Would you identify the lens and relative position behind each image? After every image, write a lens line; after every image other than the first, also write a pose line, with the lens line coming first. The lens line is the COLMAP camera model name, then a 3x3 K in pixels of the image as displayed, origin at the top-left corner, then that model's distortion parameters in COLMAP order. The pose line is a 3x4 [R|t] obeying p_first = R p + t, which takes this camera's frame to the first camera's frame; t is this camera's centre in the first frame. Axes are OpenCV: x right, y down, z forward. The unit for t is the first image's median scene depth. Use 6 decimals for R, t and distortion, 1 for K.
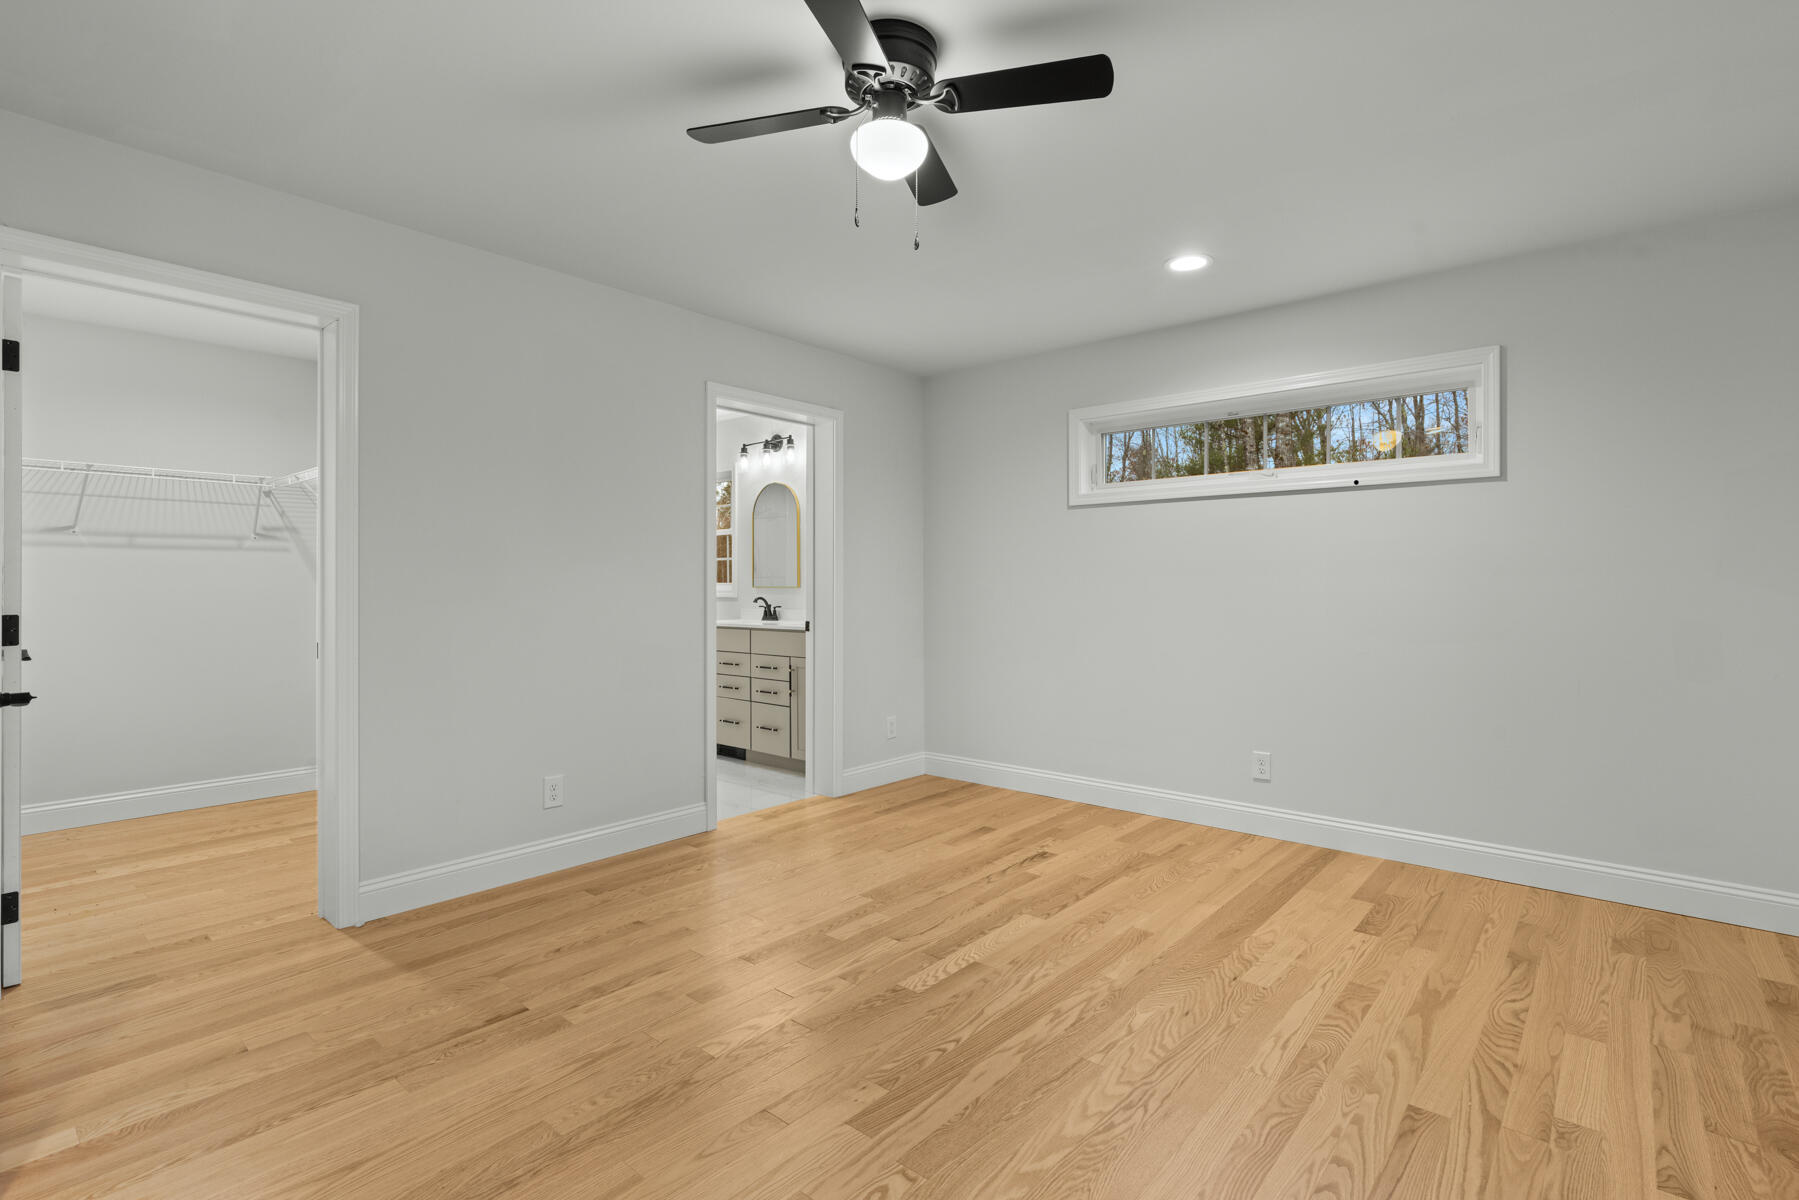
lens RADIAL K [[842.3, 0, 899.5], [0, 842.3, 600.0], [0, 0, 1]] dist [-0.001838, -0.000232]
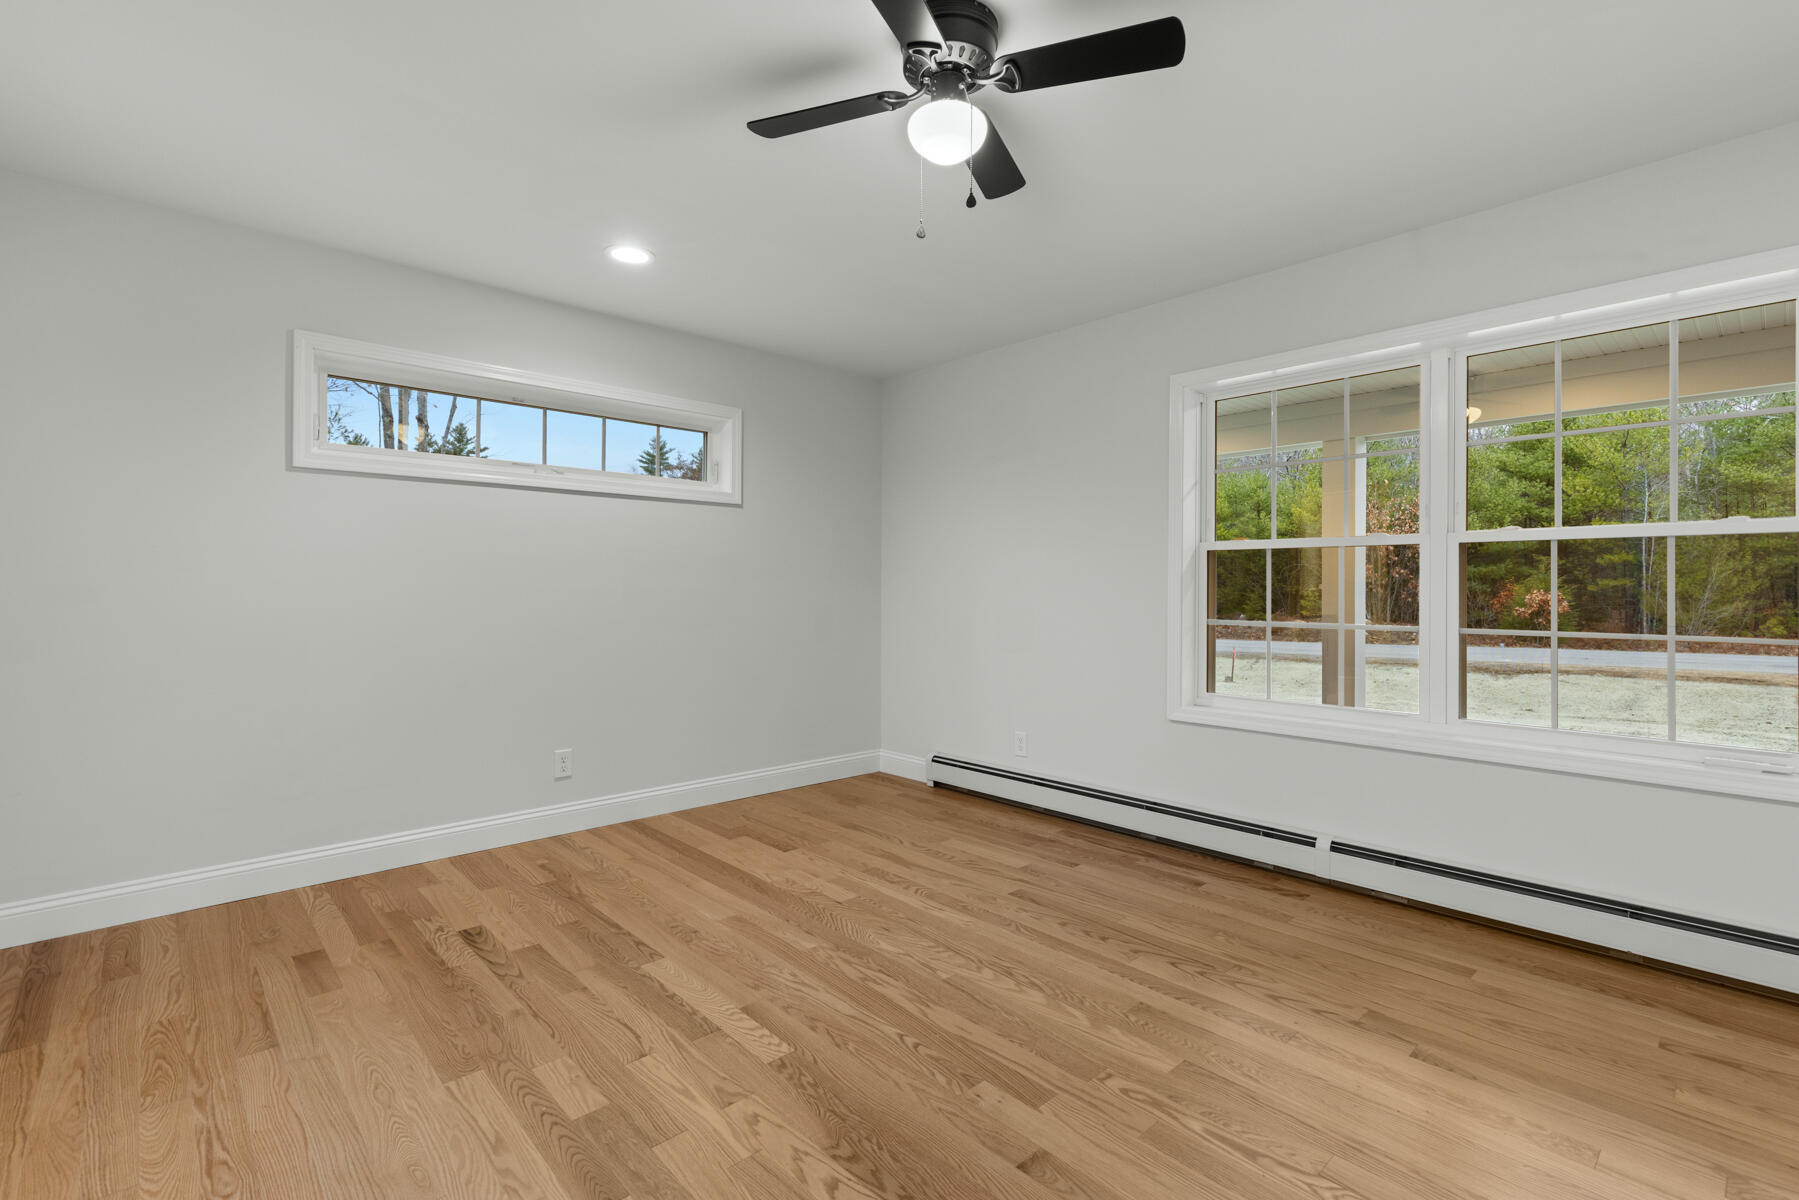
lens RADIAL K [[821.5, 0, 901.5], [0, 821.5, 591.5], [0, 0, 1]] dist [0.001906, -0.000164]
pose [[0.116049, -0.007027, 0.993219, -0.692560], [0.017556, 0.999833, 0.005022, -0.010895], [-0.993088, 0.016854, 0.116153, 0.668367]]
